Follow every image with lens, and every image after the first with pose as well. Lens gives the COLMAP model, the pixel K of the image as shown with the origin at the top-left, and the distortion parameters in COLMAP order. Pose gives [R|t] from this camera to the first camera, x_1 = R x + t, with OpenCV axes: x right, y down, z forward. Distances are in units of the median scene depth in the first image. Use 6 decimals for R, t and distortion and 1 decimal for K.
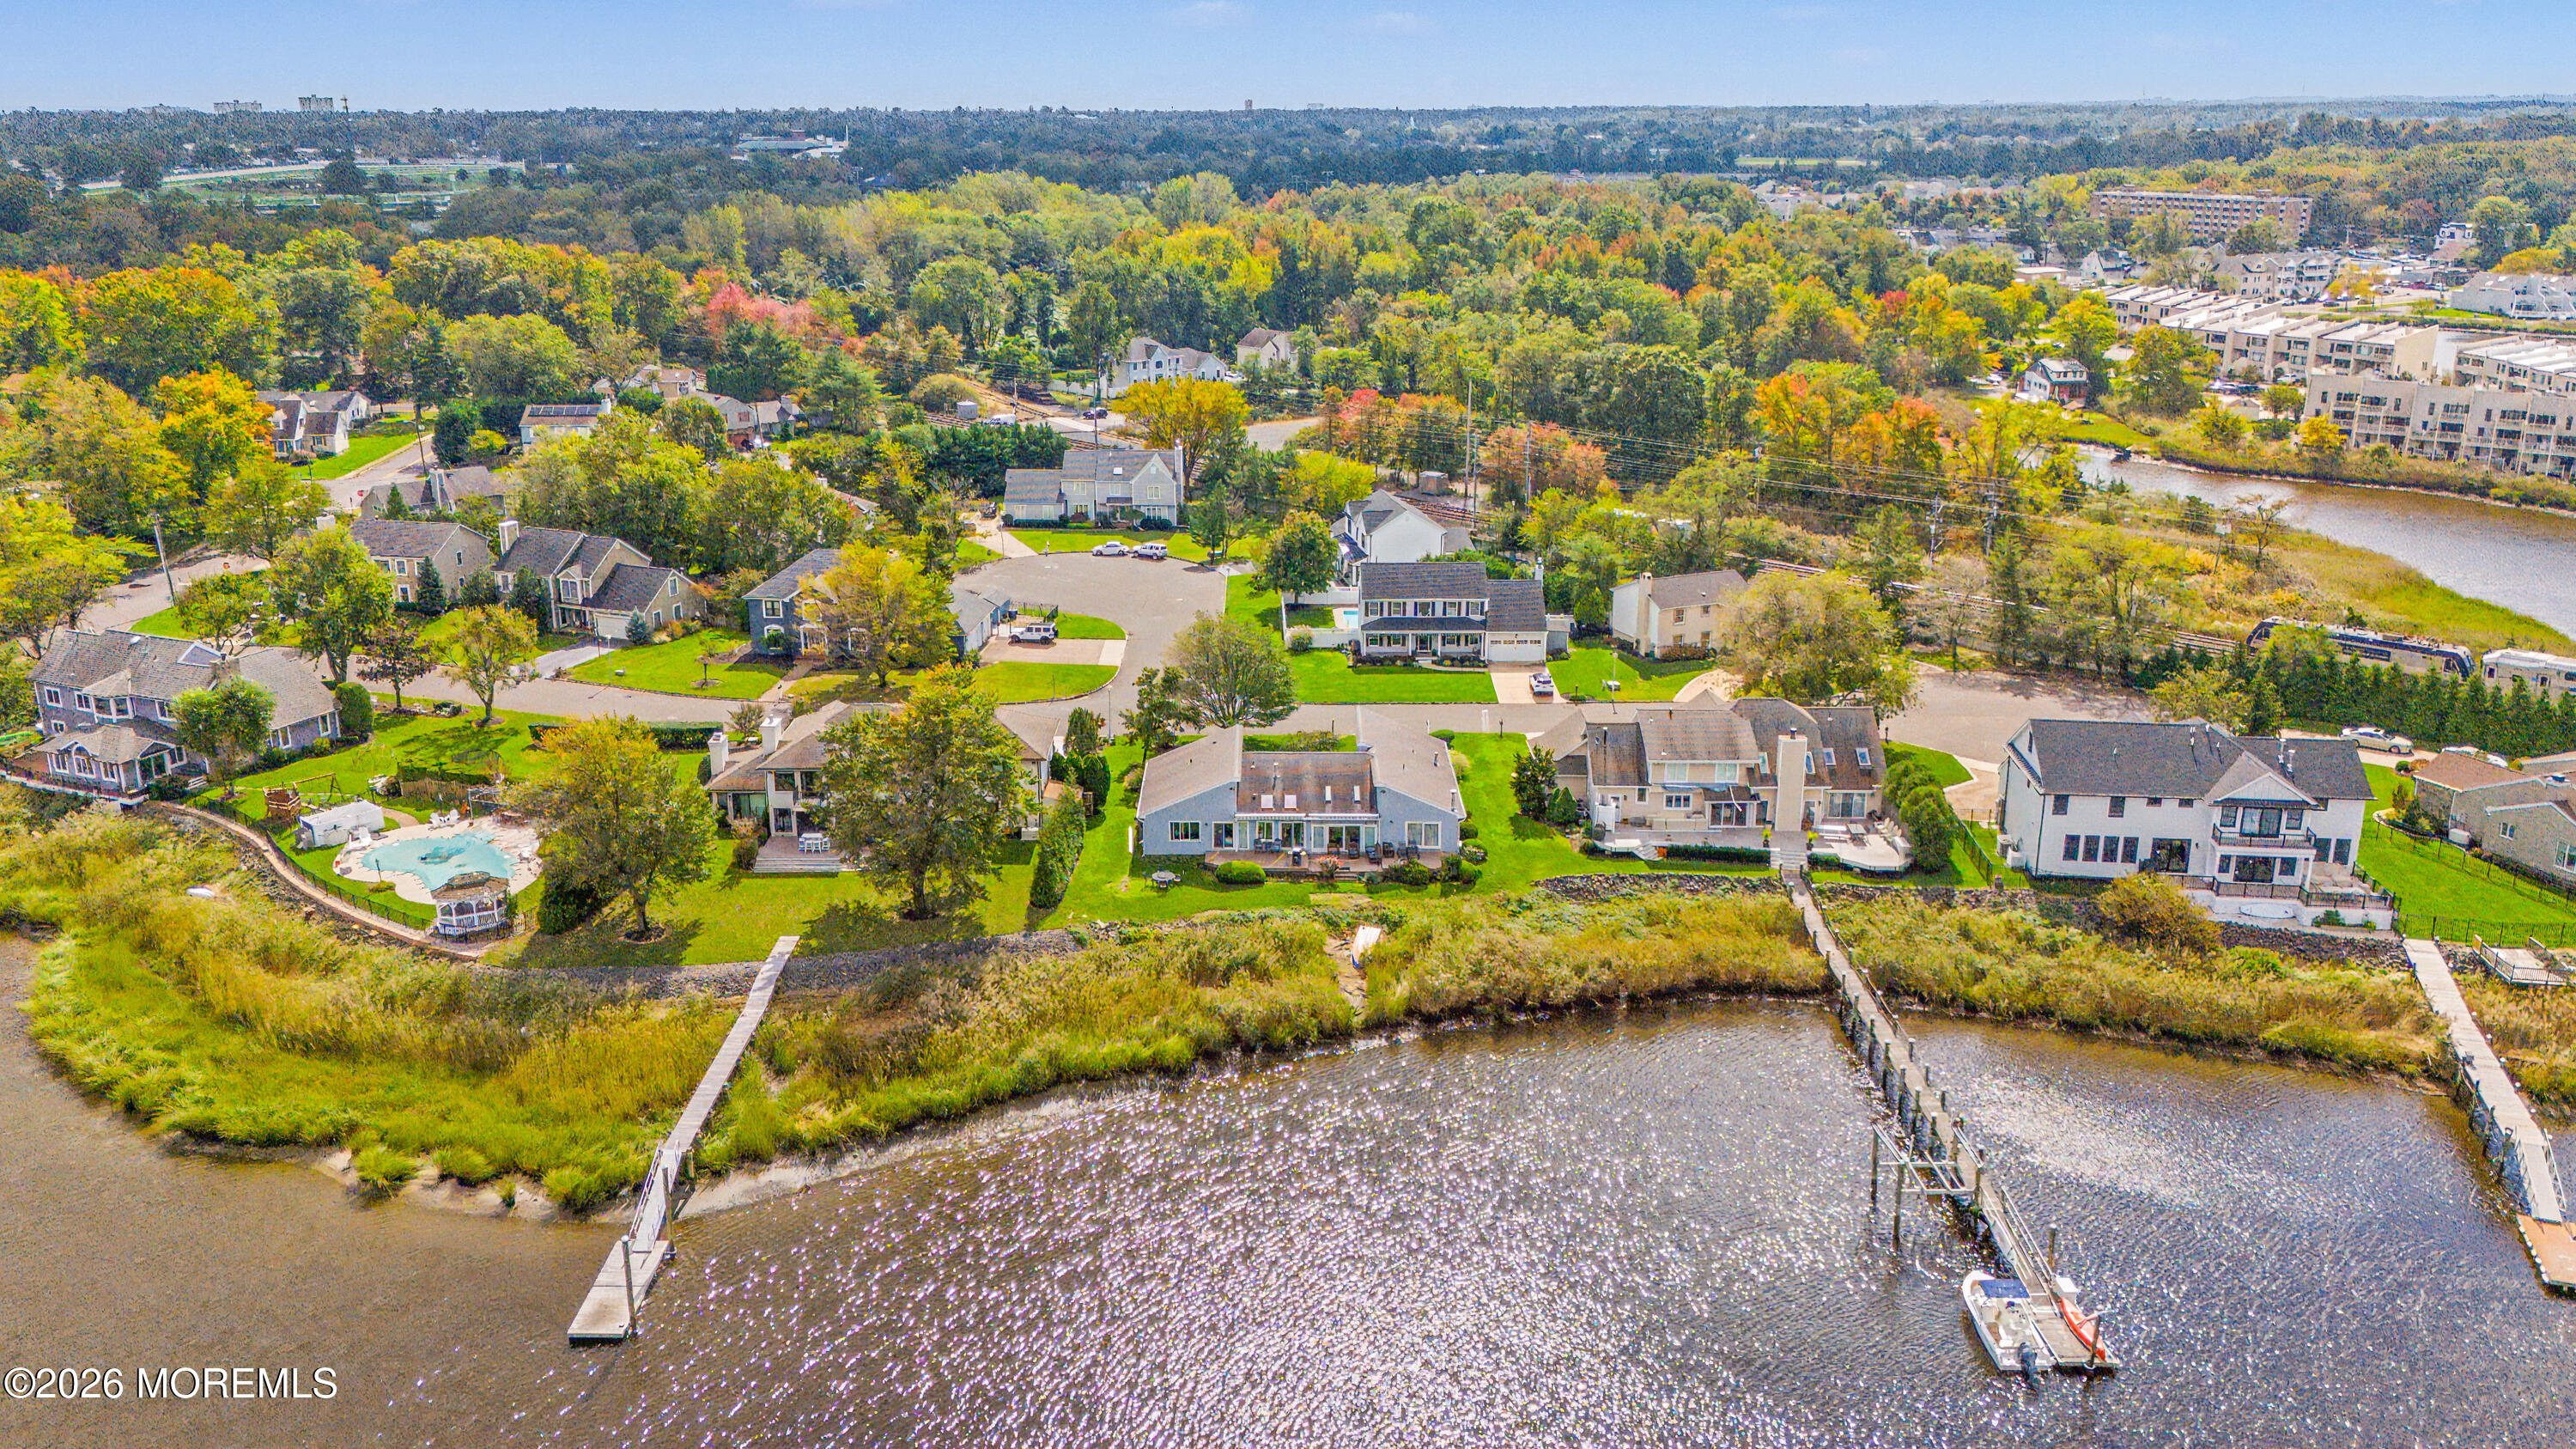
lens RADIAL K [[2232.0, 0, 1257.0], [0, 2232.0, 712.8], [0, 0, 1]] dist [0.118136, -0.189376]
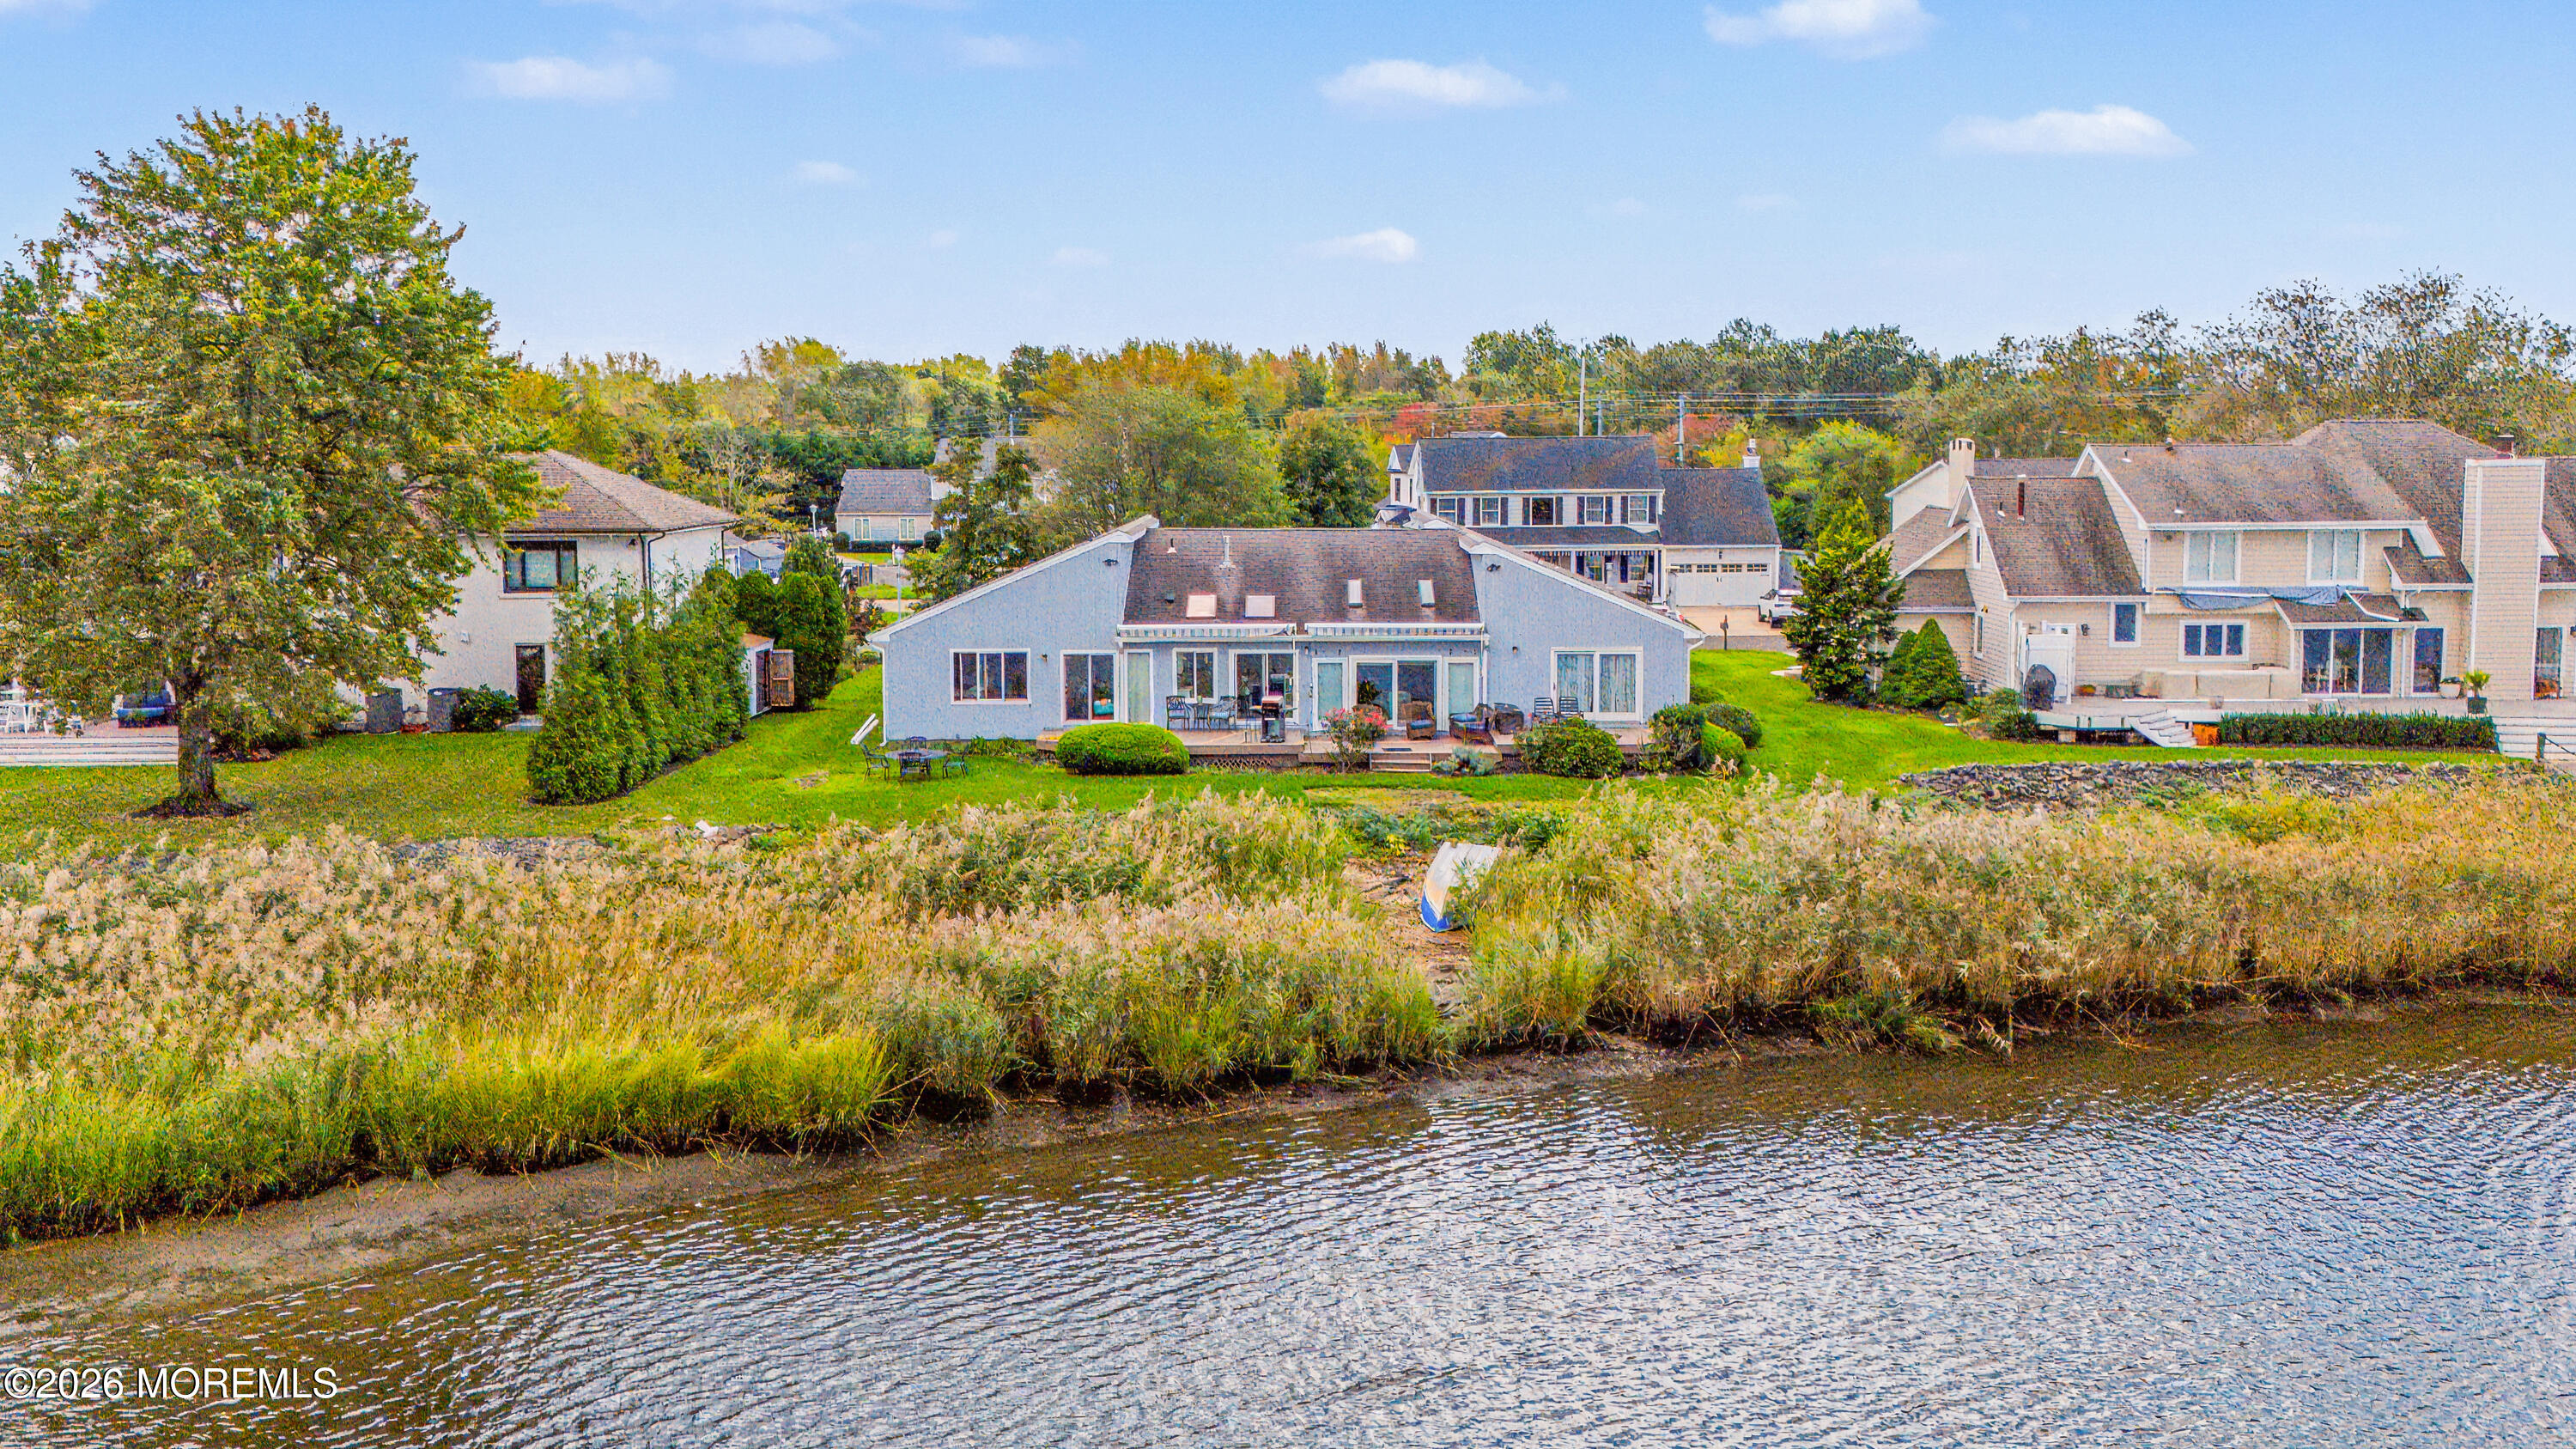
lens RADIAL K [[2232.0, 0, 1257.0], [0, 2232.0, 712.8], [0, 0, 1]] dist [0.118136, -0.189376]
pose [[0.999980, -0.005966, -0.002001, 0.012138], [0.005513, 0.983936, -0.178435, 0.103149], [0.003033, 0.178420, 0.983950, 0.489177]]
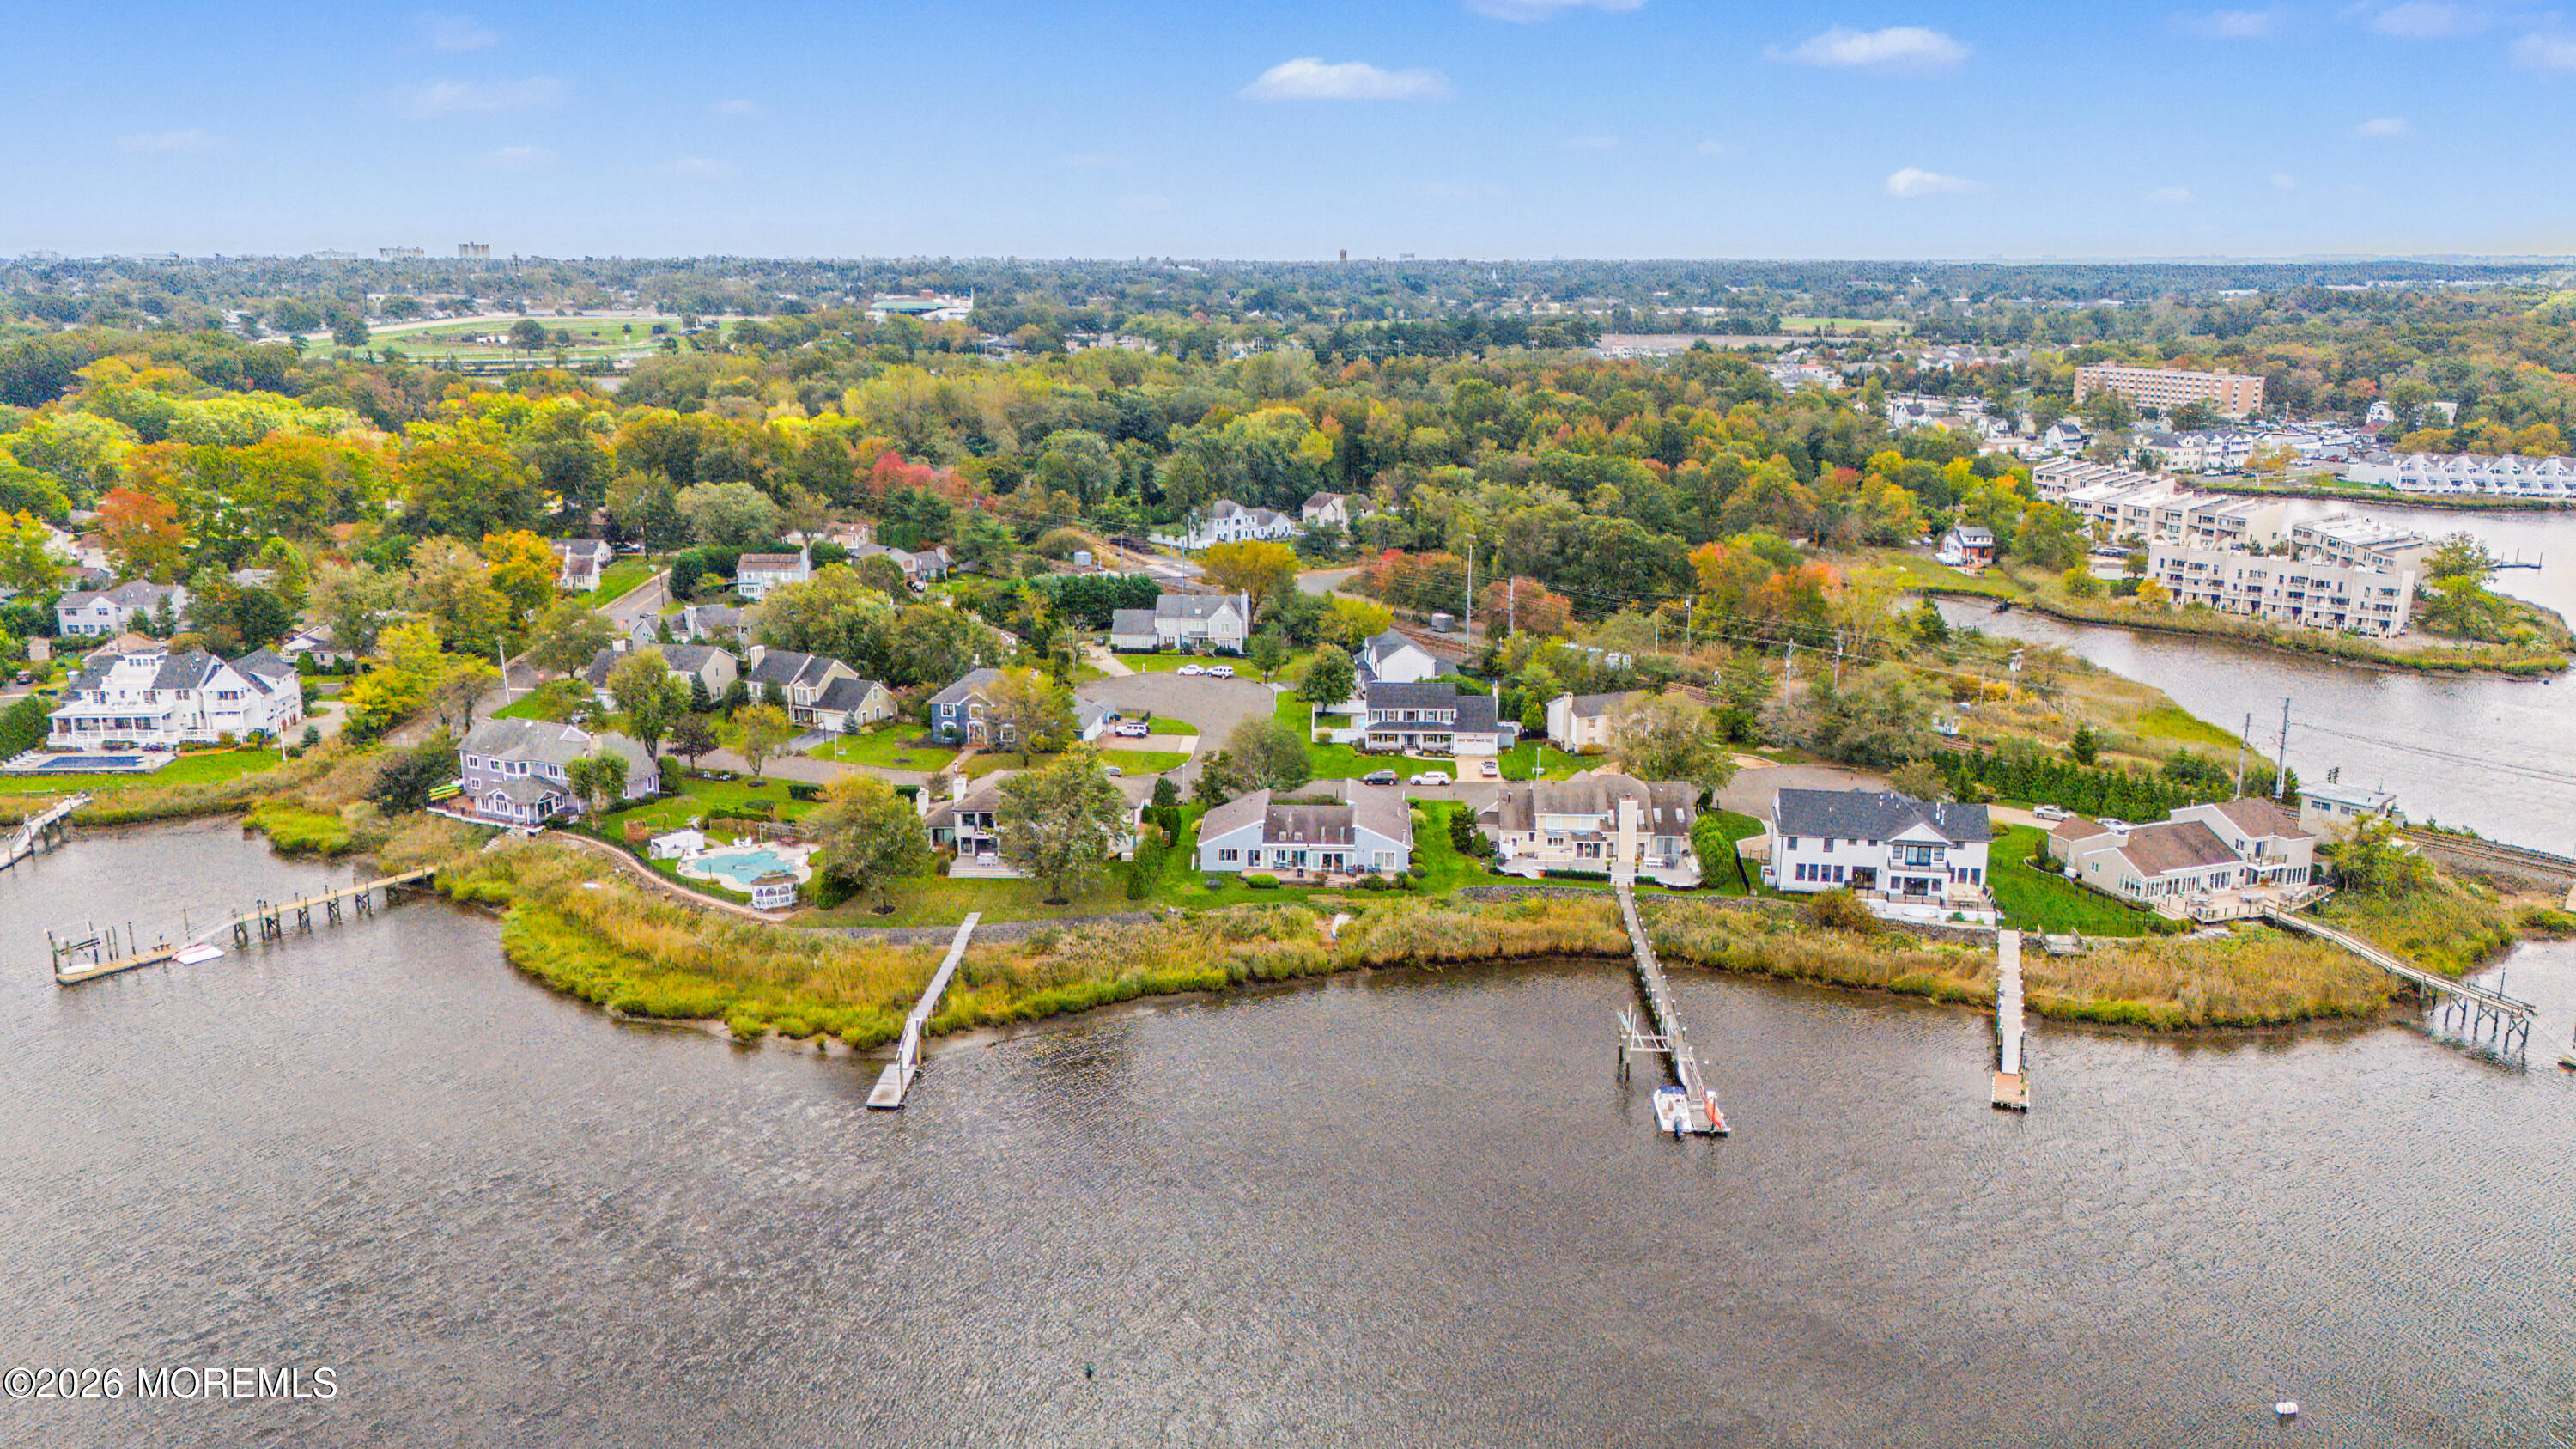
lens RADIAL K [[1930.8, 0, 1288.0], [0, 1930.8, 724.5], [0, 0, 1]] dist [0.105734, -0.149781]
pose [[0.999727, 0.012915, -0.019482, 0.026138], [-0.013792, 0.998866, -0.045575, 0.018587], [0.018871, 0.045831, 0.998771, -0.257593]]
